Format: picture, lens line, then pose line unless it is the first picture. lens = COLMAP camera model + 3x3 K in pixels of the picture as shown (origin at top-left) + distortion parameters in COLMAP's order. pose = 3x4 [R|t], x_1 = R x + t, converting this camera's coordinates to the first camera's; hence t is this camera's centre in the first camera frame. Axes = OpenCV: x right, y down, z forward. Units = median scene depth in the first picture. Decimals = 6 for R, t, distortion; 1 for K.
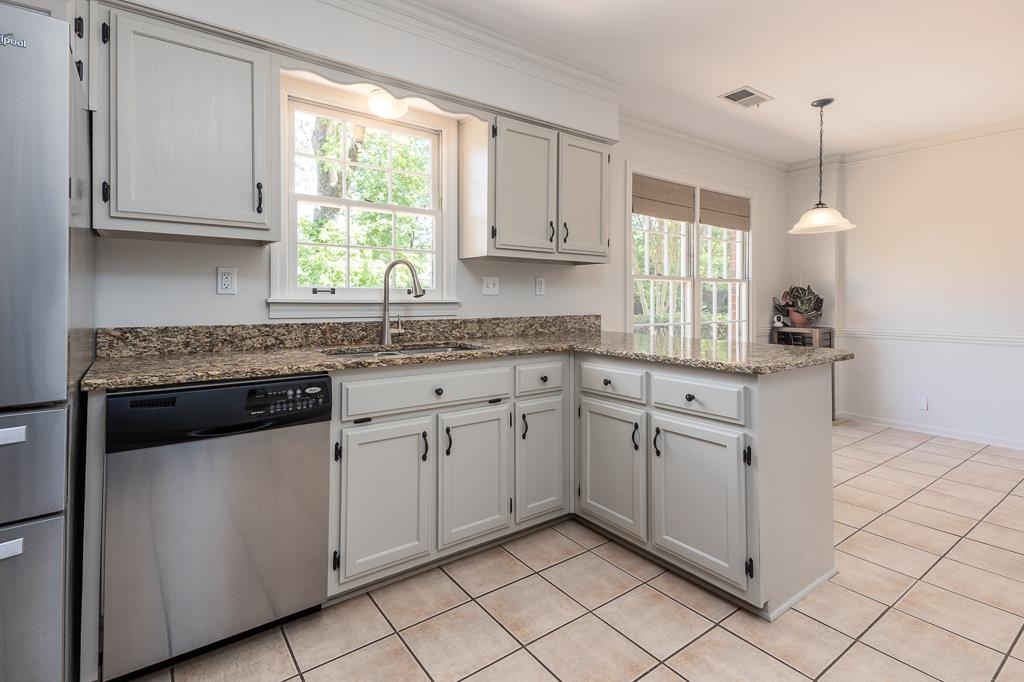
lens RADIAL K [[488.7, 0, 507.7], [0, 488.7, 295.6], [0, 0, 1]] dist [0.044014, -0.016987]
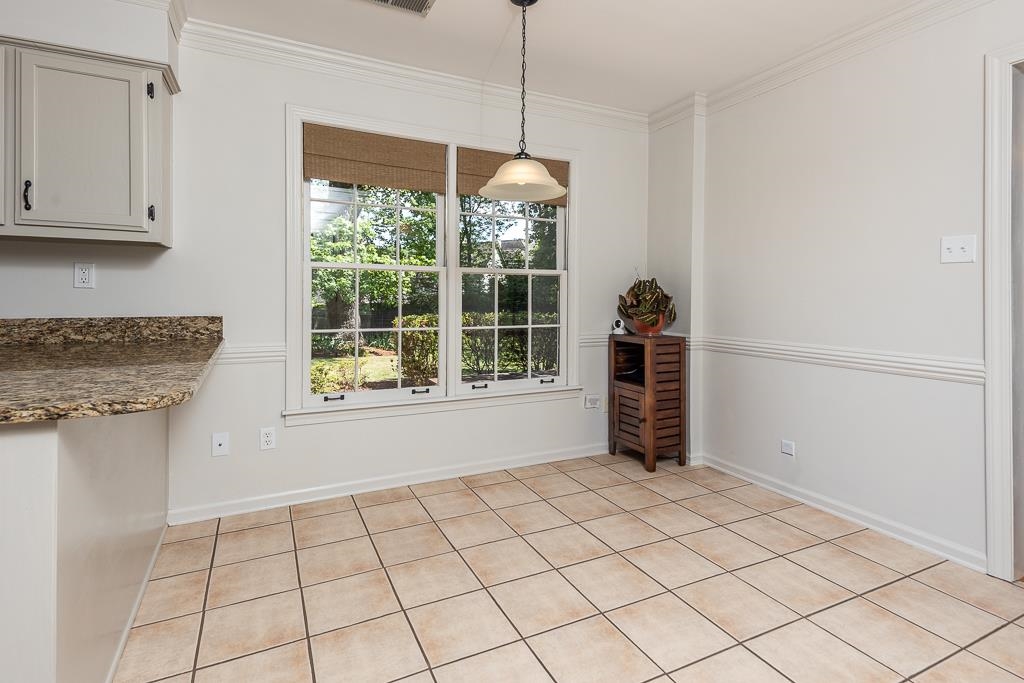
lens RADIAL K [[488.7, 0, 507.7], [0, 488.7, 296.1], [0, 0, 1]] dist [0.044014, -0.016987]
pose [[0.985135, 0.007453, -0.171618, 0.813148], [-0.006160, 0.999949, 0.008064, 0.000932], [0.171669, -0.006887, 0.985131, 0.391574]]
